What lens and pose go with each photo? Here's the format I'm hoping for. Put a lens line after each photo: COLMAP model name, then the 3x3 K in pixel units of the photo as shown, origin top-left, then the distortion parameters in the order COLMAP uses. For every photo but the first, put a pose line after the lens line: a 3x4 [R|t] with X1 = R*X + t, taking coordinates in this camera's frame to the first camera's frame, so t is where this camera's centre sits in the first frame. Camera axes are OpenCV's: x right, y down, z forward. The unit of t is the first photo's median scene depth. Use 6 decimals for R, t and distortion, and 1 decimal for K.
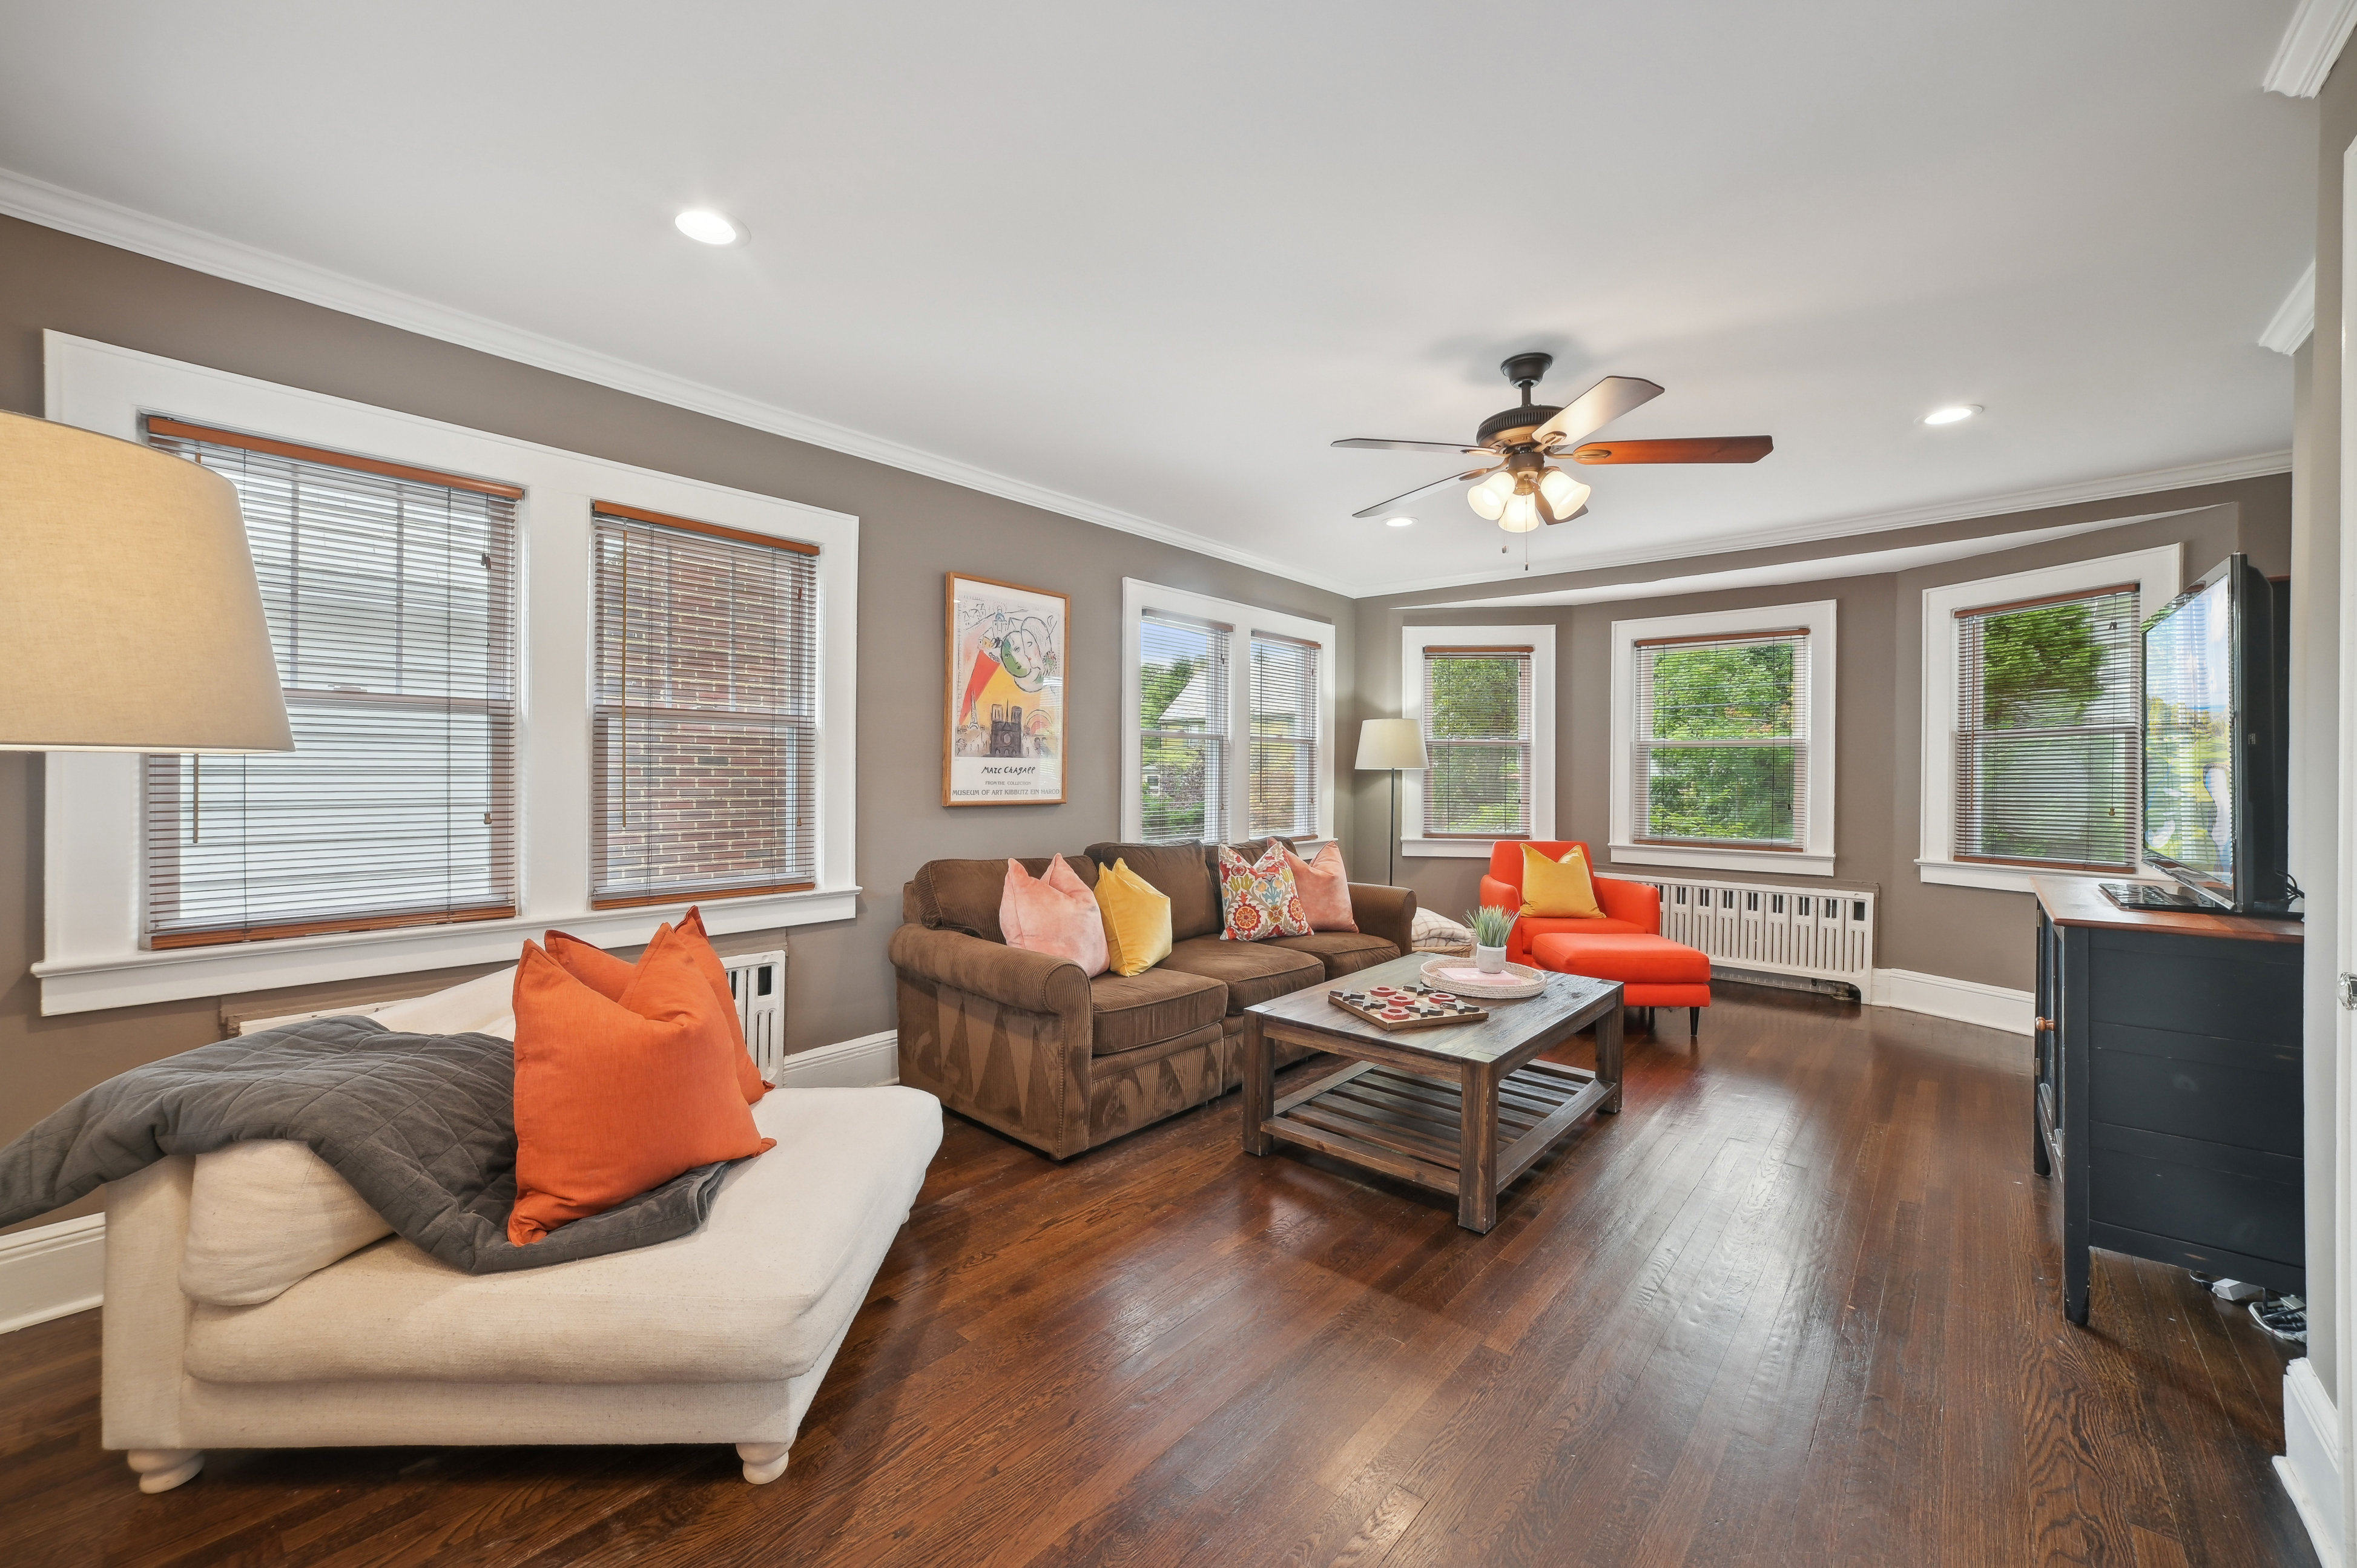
lens RADIAL K [[914.7, 0, 1165.3], [0, 914.7, 771.0], [0, 0, 1]] dist [0.001107, 0.000484]
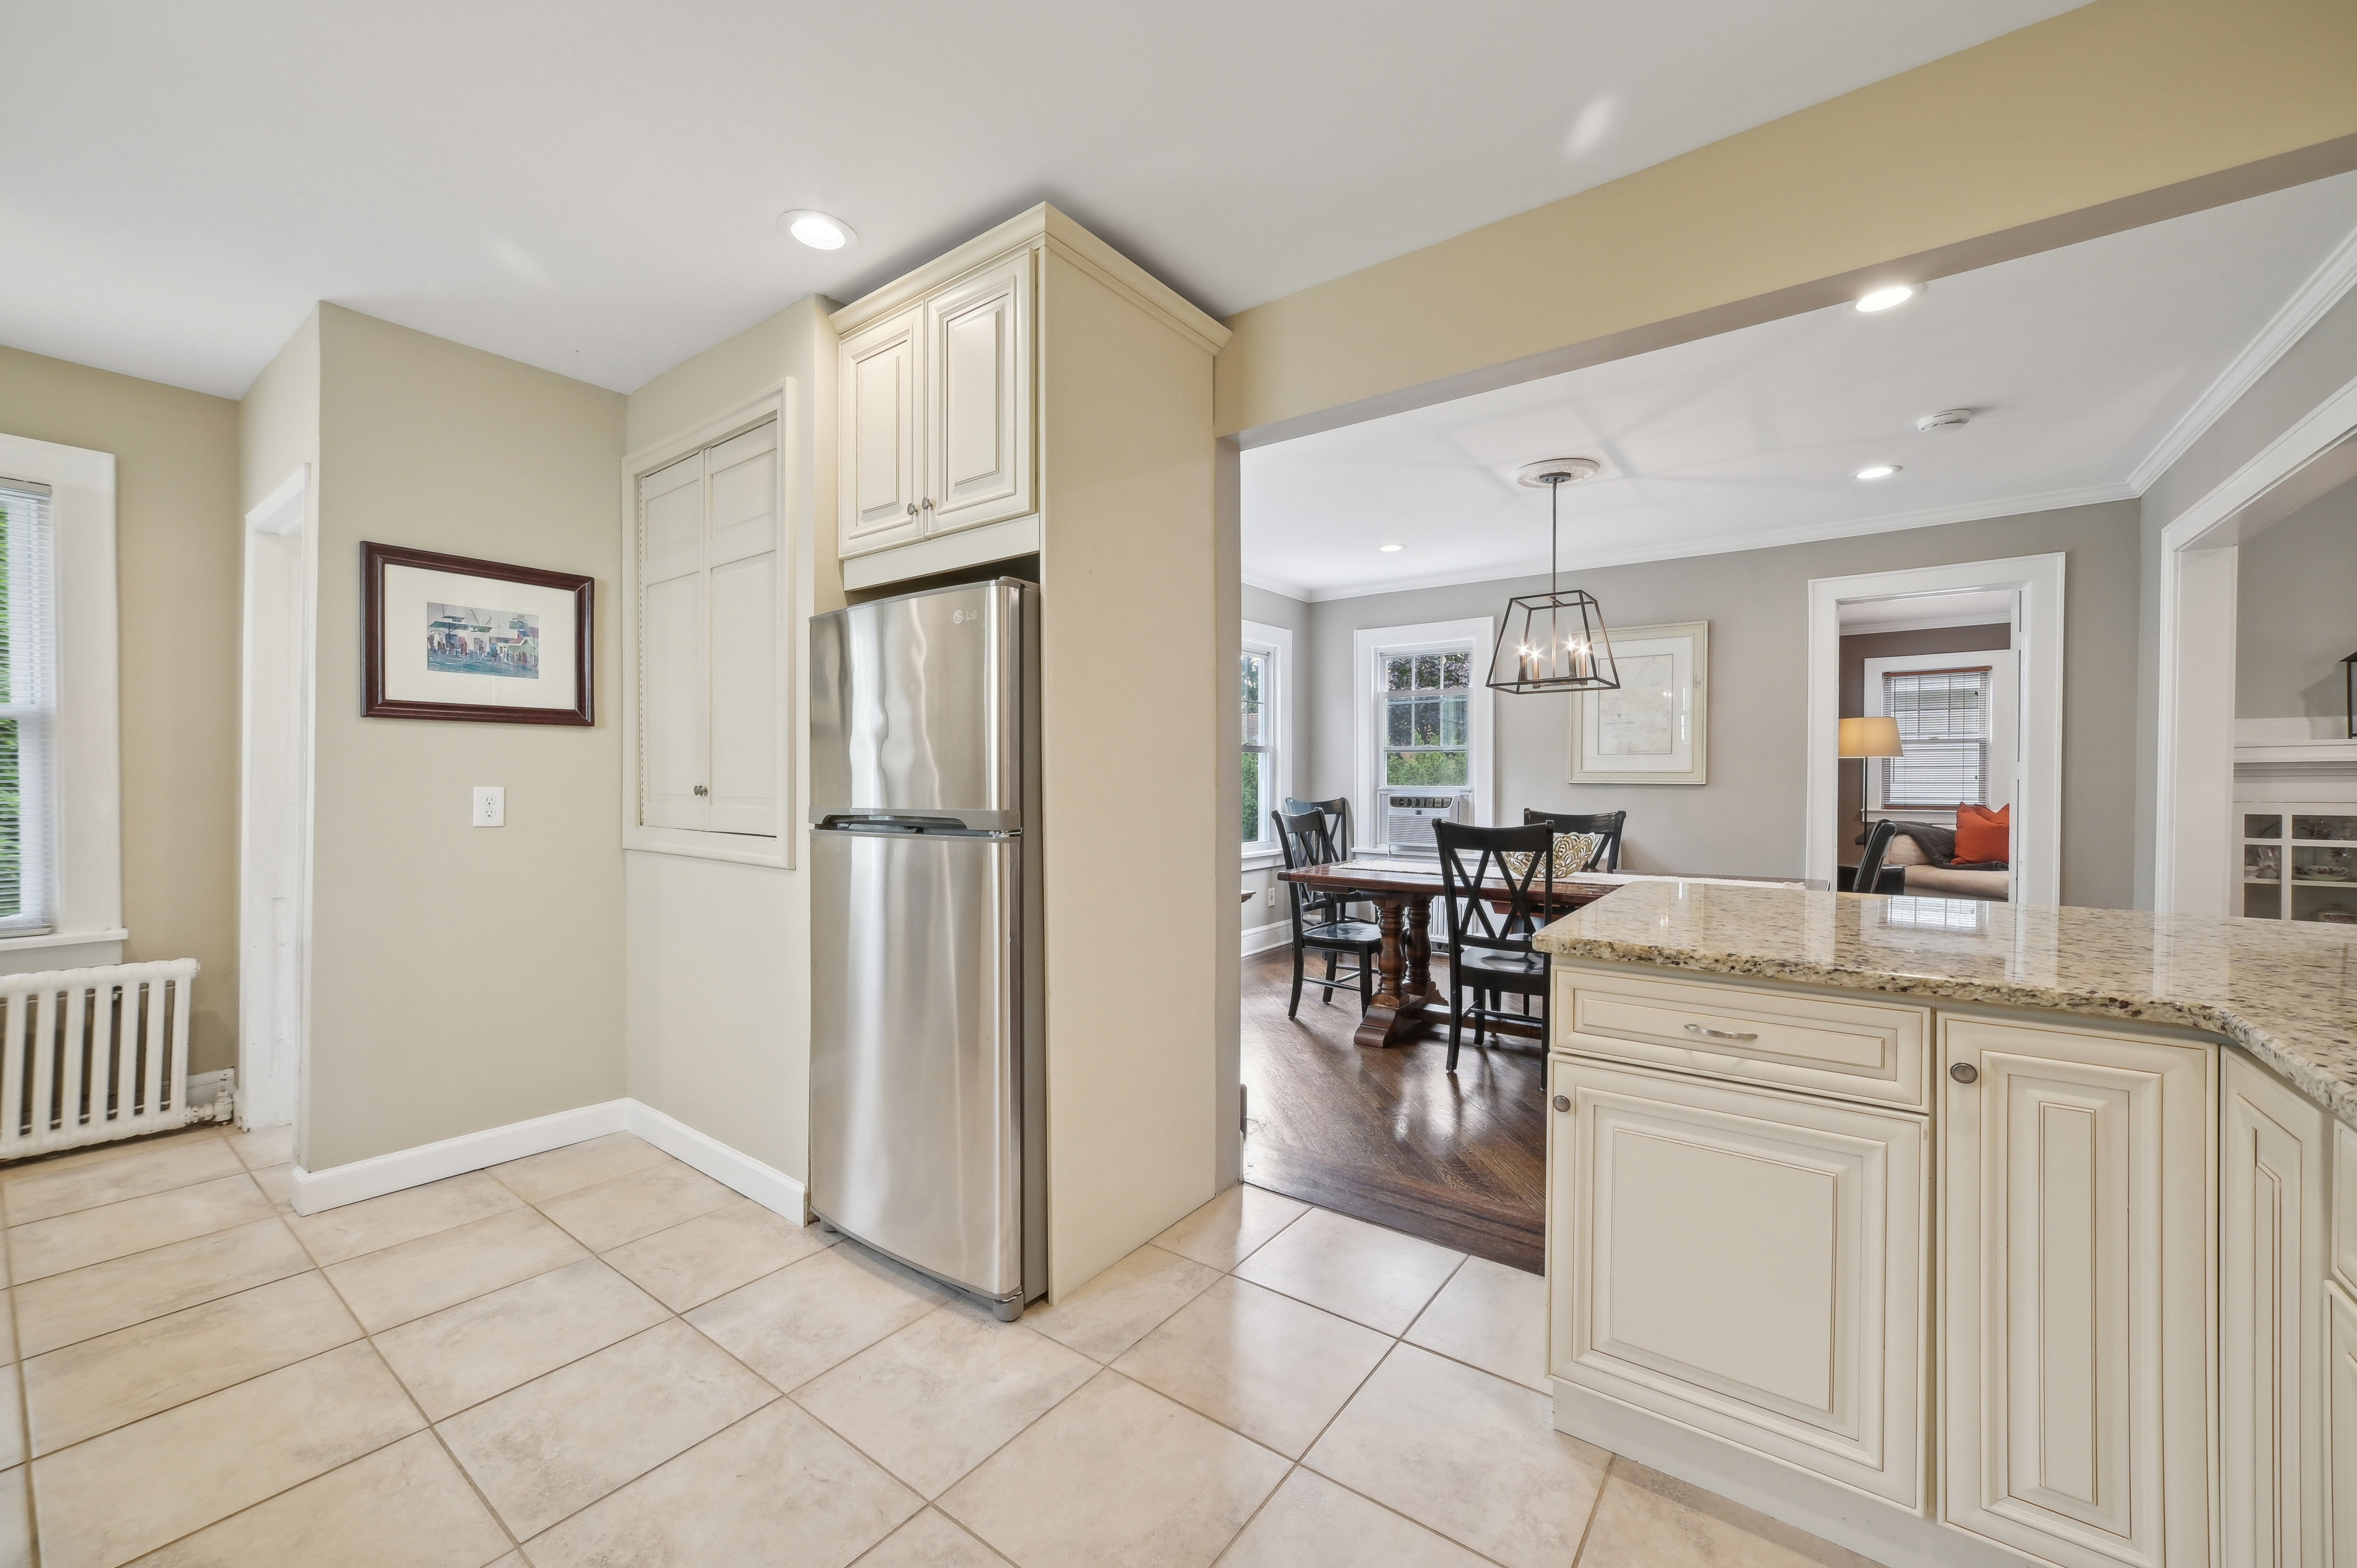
lens RADIAL K [[906.3, 0, 1178.5], [0, 906.3, 784.0], [0, 0, 1]] dist [-0.000895, -0.000060]
pose [[0.076209, 0.014008, -0.996993, 2.460874], [-0.001017, 0.999902, 0.013971, 0.037853], [0.997091, -0.000051, 0.076215, -2.245614]]
